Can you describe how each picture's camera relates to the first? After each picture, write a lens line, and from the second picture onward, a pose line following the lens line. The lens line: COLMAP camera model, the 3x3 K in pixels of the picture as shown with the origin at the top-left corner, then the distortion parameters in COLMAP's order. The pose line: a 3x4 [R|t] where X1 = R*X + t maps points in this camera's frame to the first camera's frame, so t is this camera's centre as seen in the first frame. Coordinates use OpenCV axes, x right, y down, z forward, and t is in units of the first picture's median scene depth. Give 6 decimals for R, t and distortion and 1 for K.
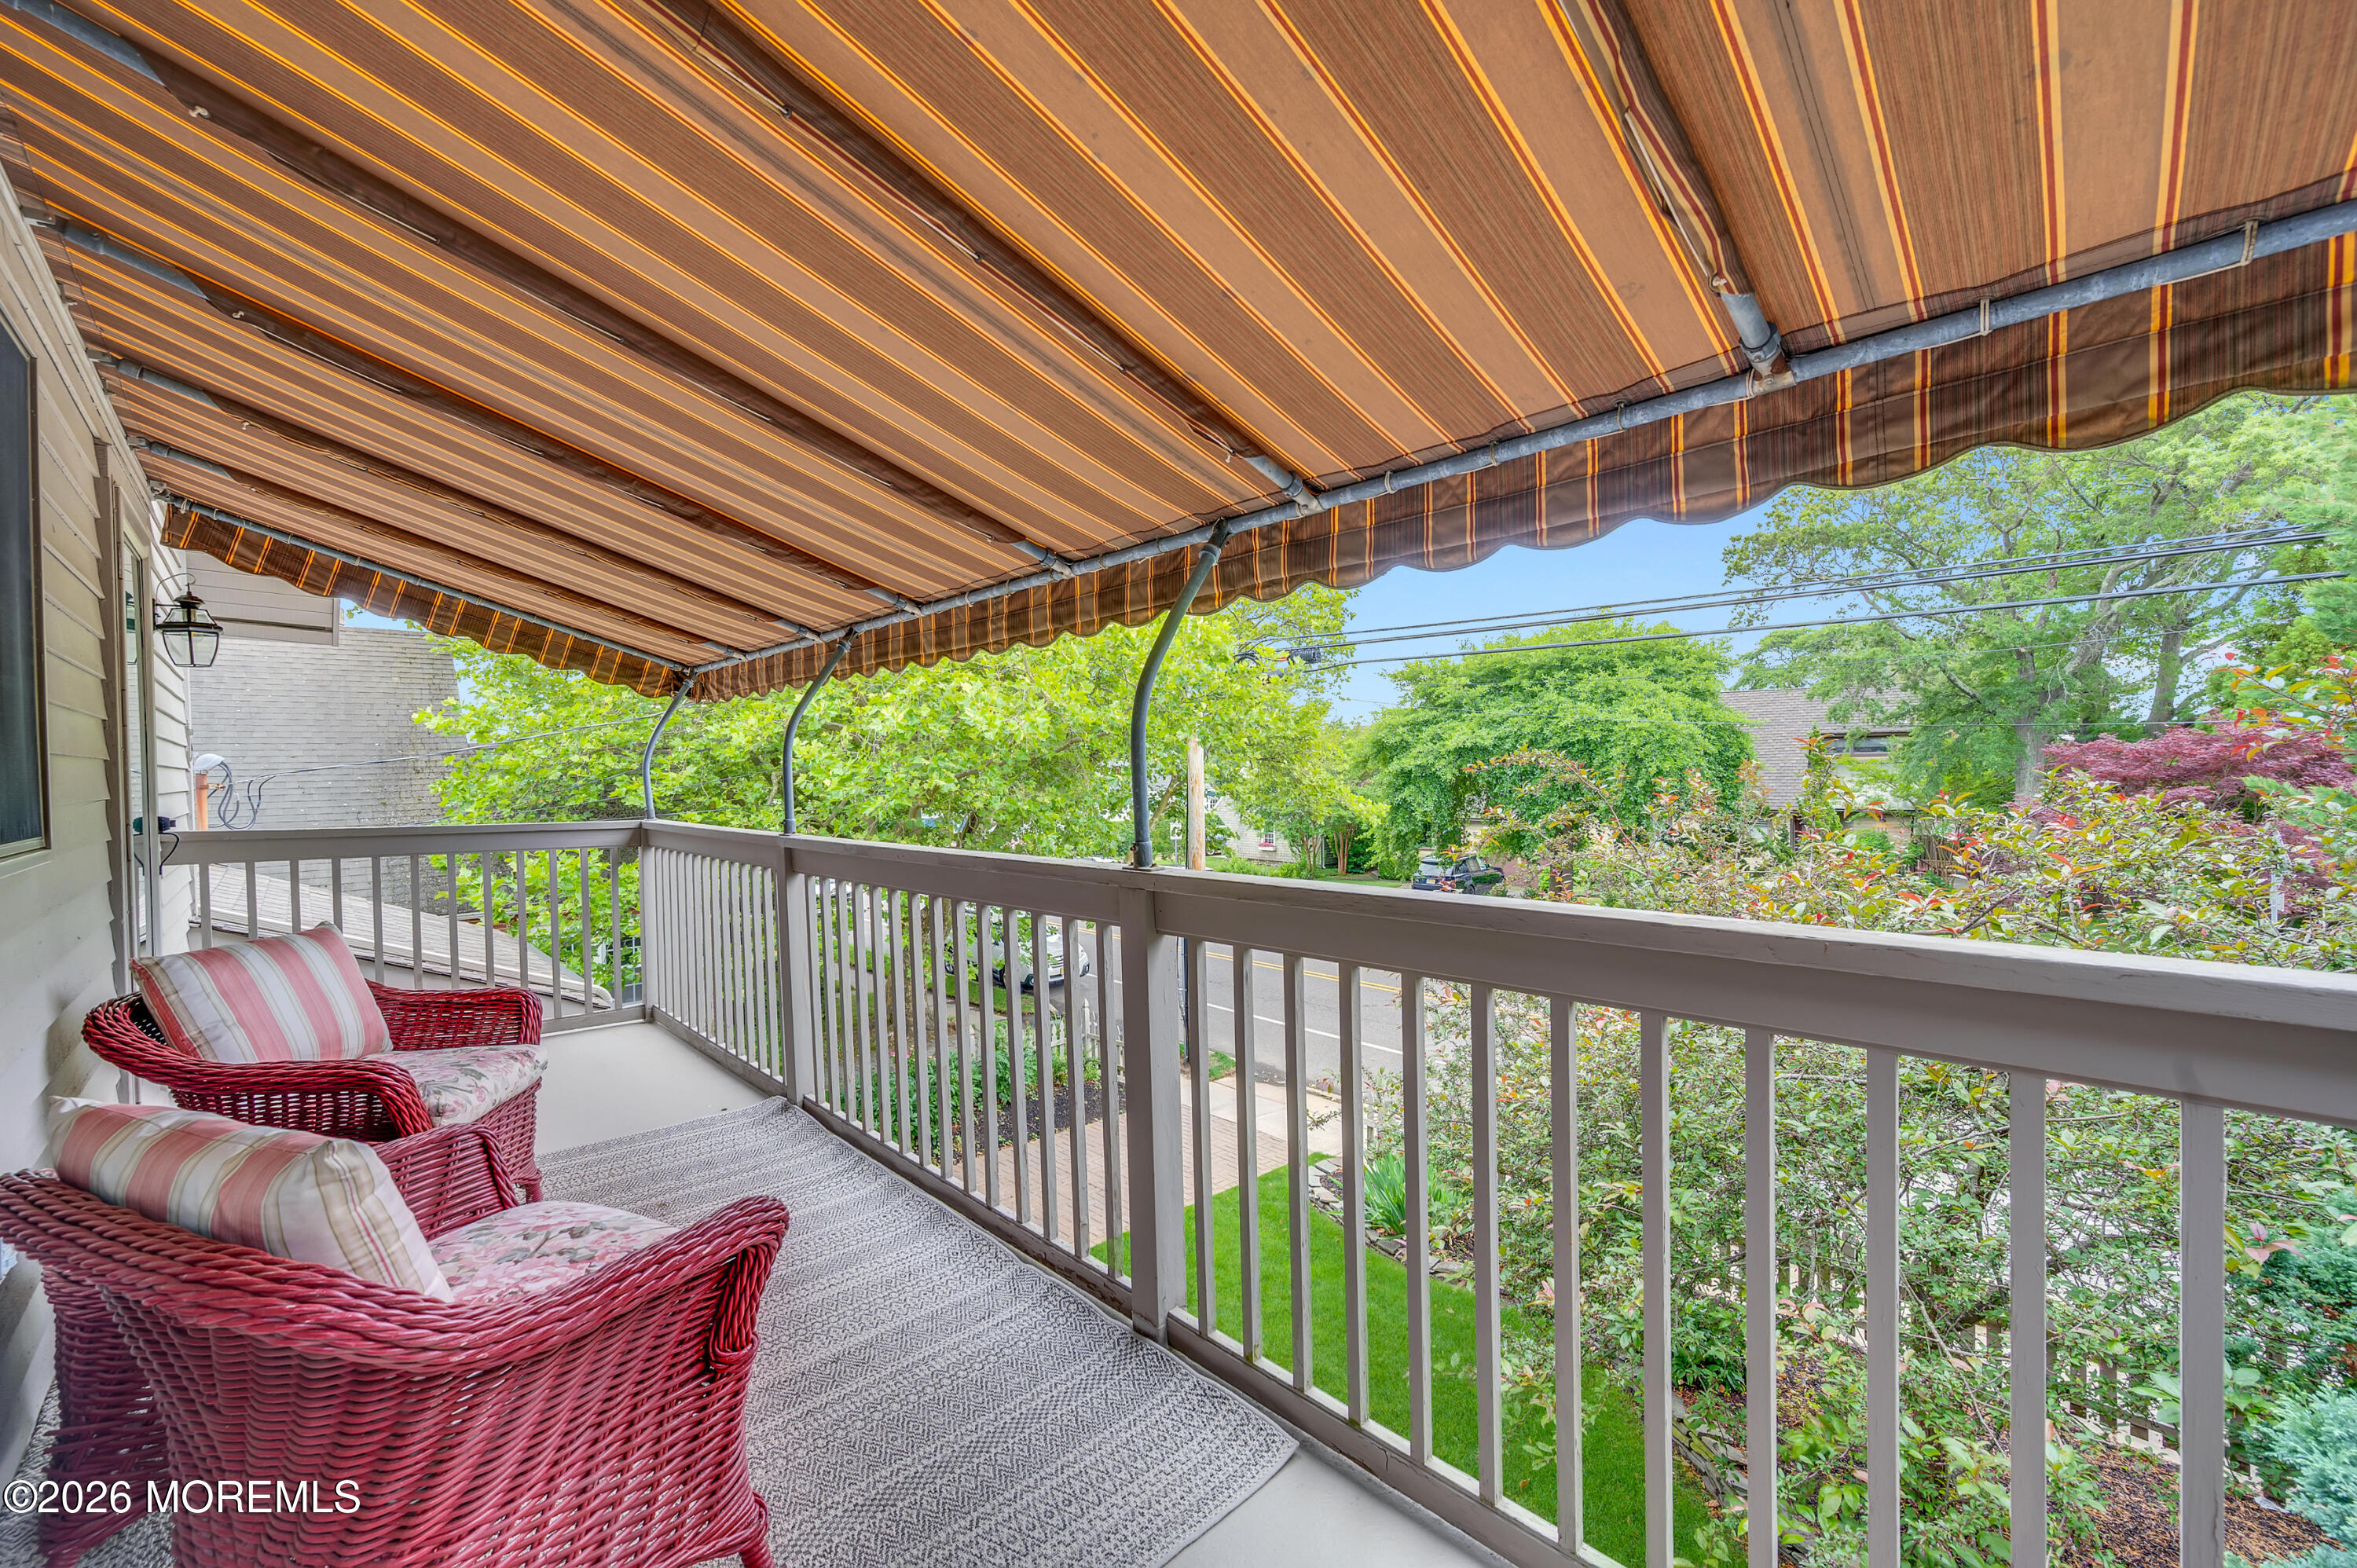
lens RADIAL K [[941.1, 0, 1187.5], [0, 941.1, 781.7], [0, 0, 1]] dist [0.000841, -0.000235]
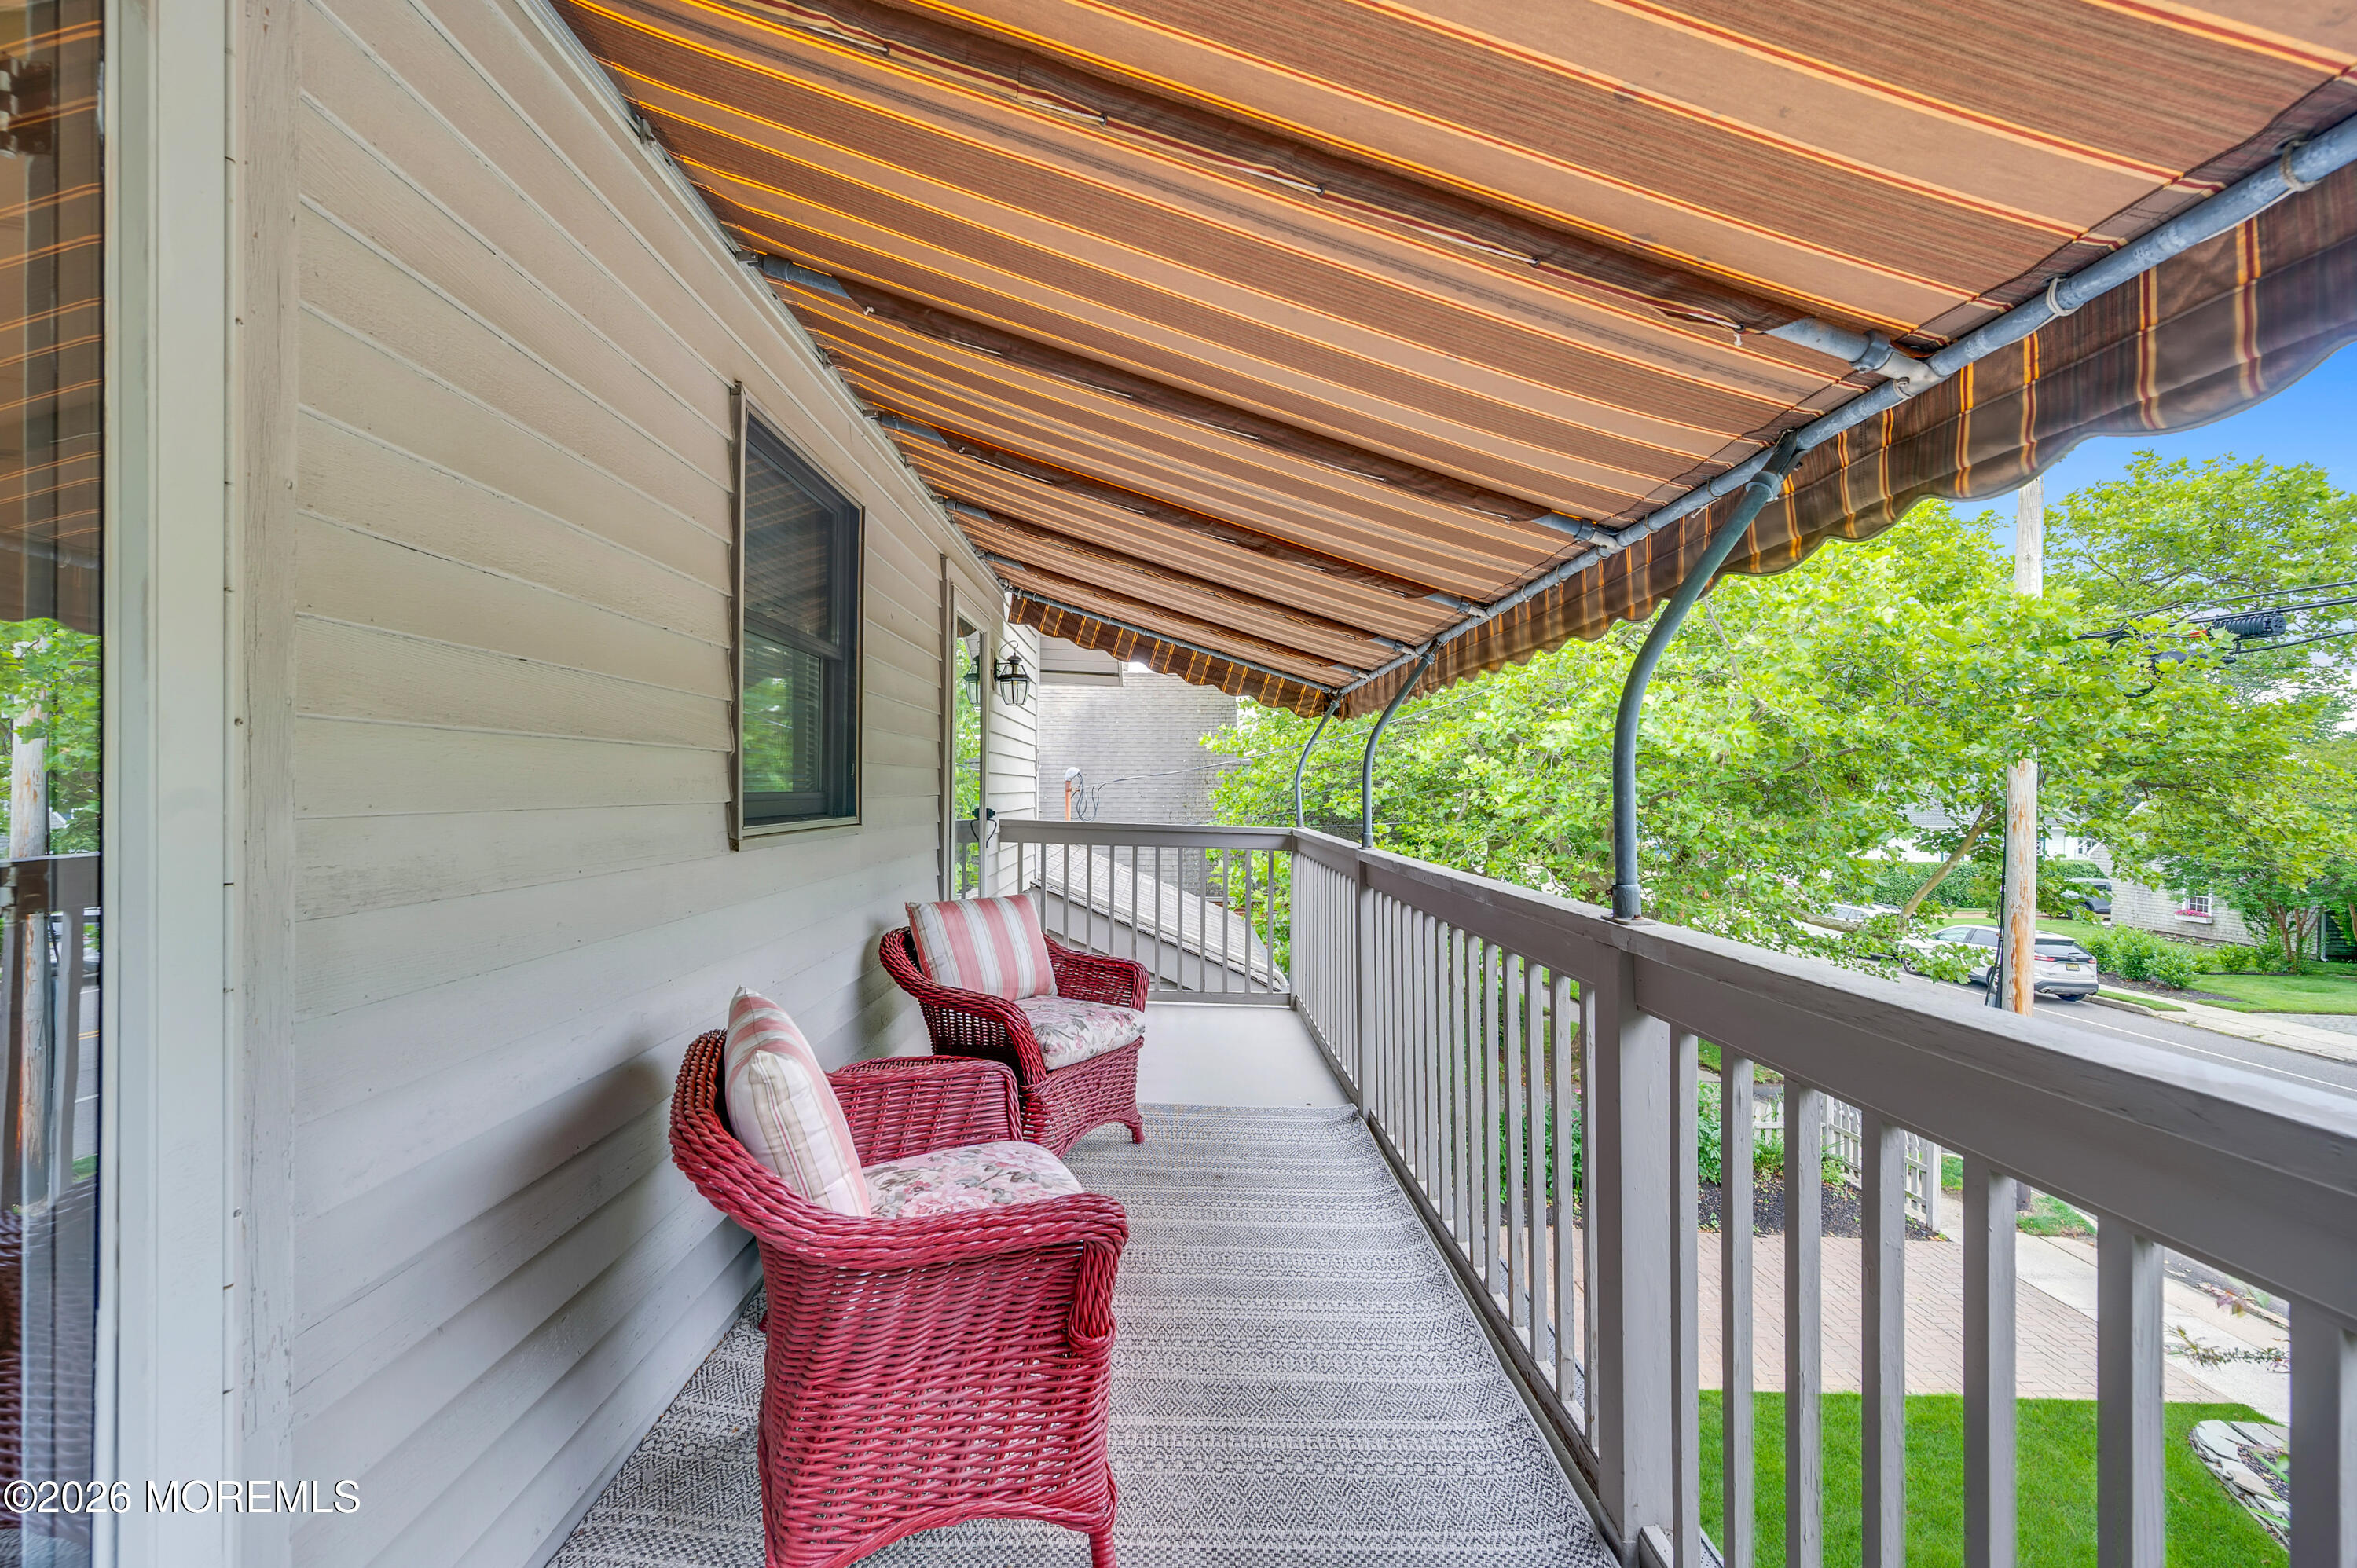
lens RADIAL K [[946.8, 0, 1183.6], [0, 946.8, 791.1], [0, 0, 1]] dist [0.000145, -0.000278]
pose [[0.734877, 0.022813, -0.677817, 0.152268], [-0.029473, 0.999564, 0.001688, -0.001294], [0.677560, 0.018737, 0.735229, 0.151443]]
